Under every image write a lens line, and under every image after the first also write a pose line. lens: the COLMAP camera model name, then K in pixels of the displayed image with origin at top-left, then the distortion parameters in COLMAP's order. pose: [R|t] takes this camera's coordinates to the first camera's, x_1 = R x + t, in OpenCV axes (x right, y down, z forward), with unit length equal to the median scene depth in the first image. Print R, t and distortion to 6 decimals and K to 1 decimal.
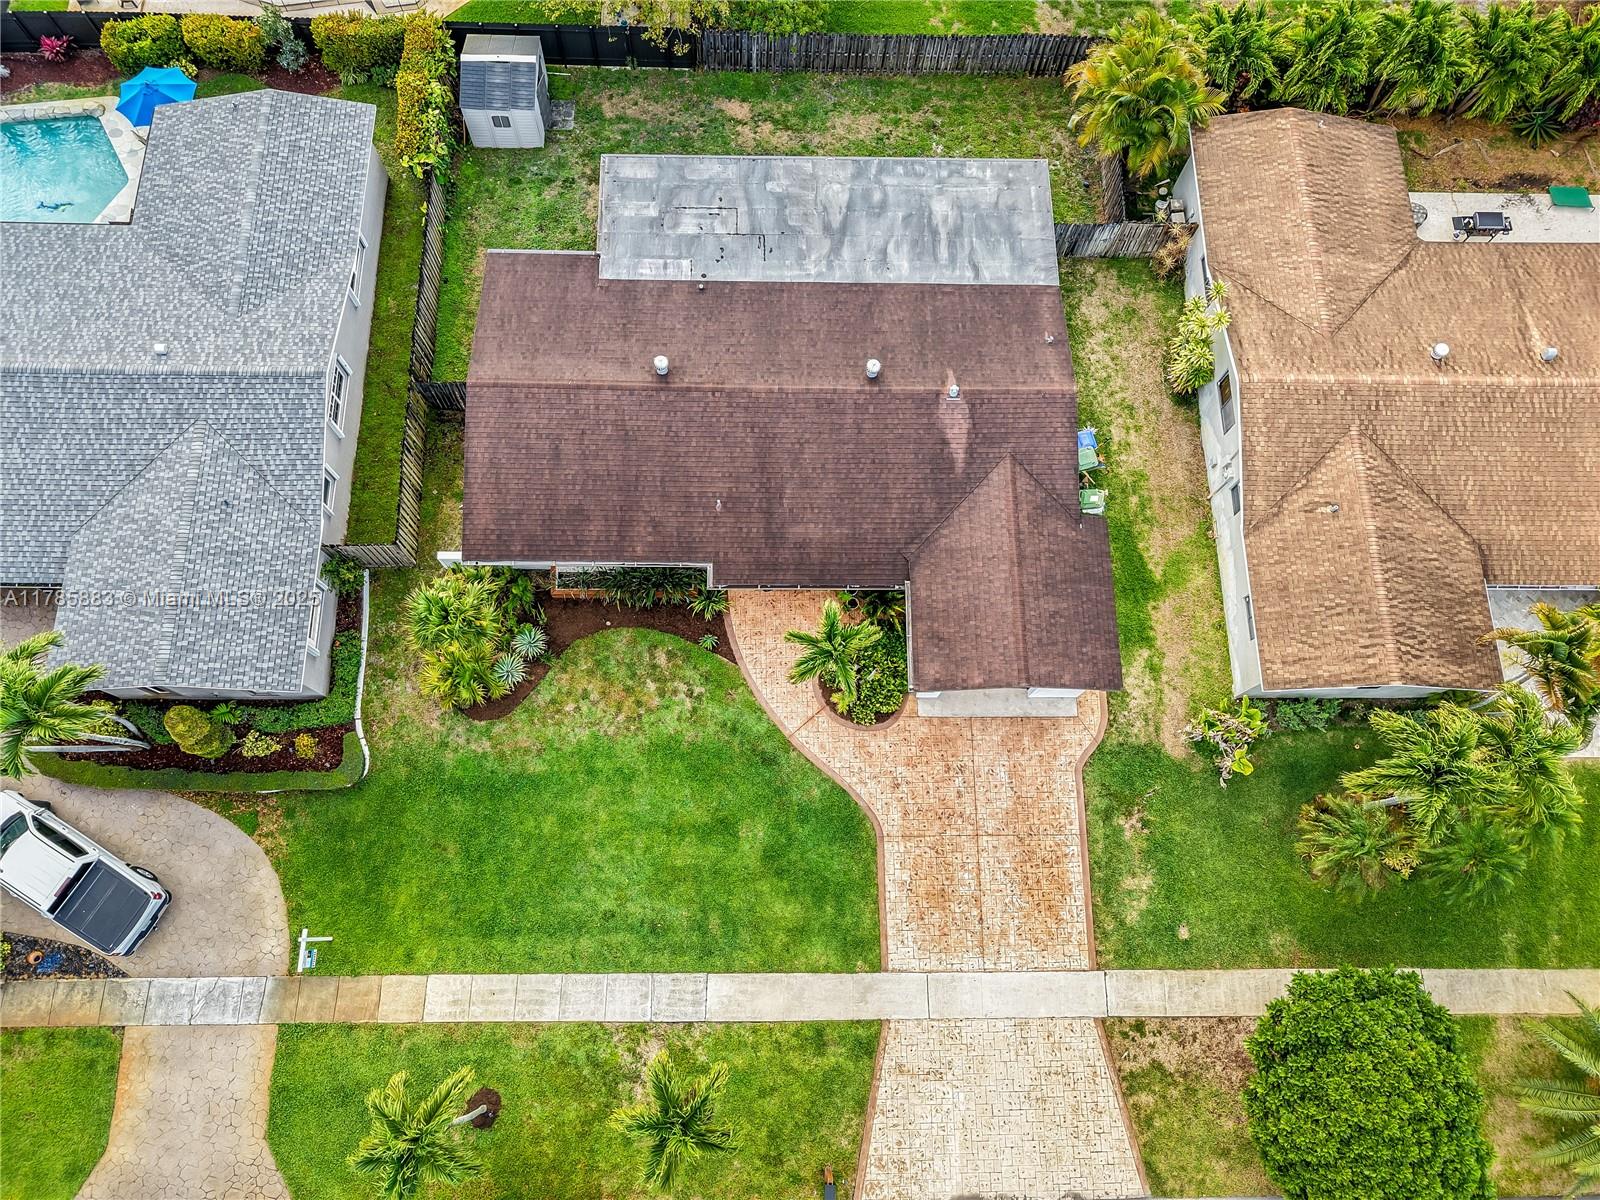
lens RADIAL K [[1073.4, 0, 803.3], [0, 1073.4, 637.1], [0, 0, 1]] dist [0.013703, -0.008854]
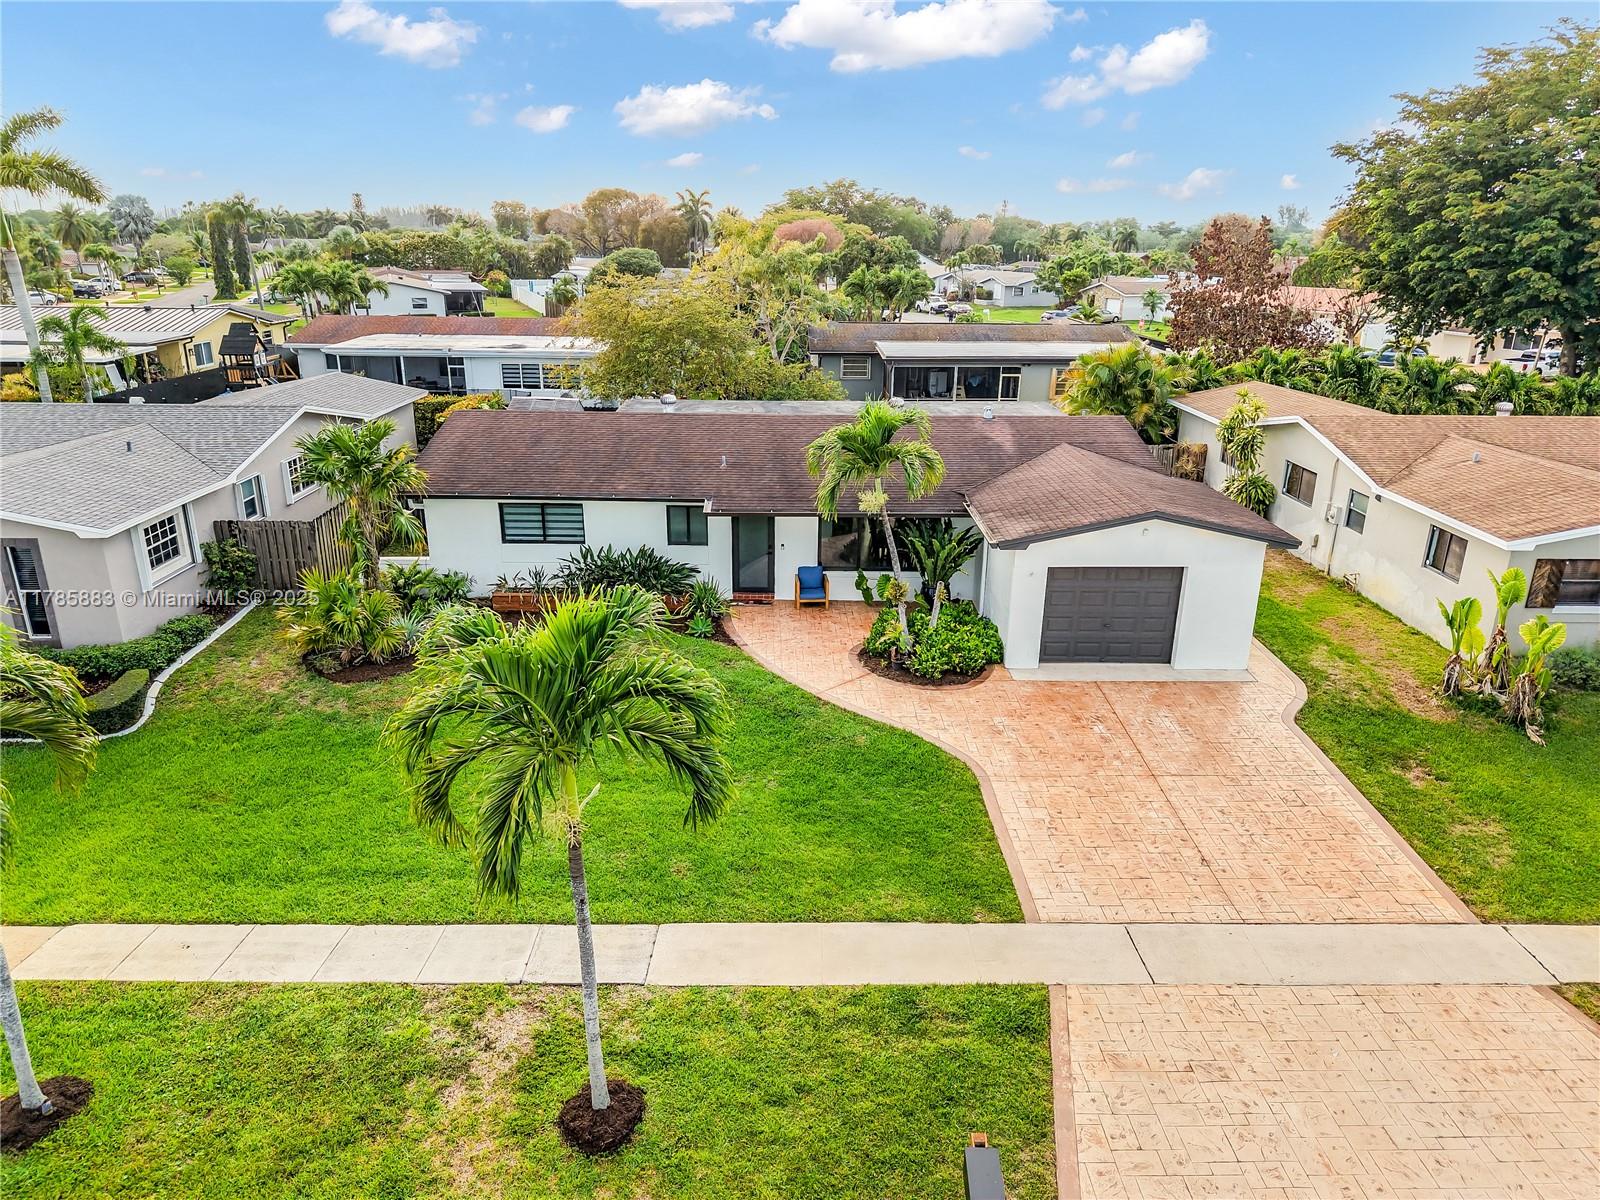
lens RADIAL K [[1073.4, 0, 803.3], [0, 1073.4, 637.1], [0, 0, 1]] dist [0.013703, -0.008854]
pose [[0.999830, -0.018096, 0.003500, -0.024206], [0.013646, 0.599131, -0.800535, 0.593412], [0.012389, 0.800446, 0.599276, 0.595479]]
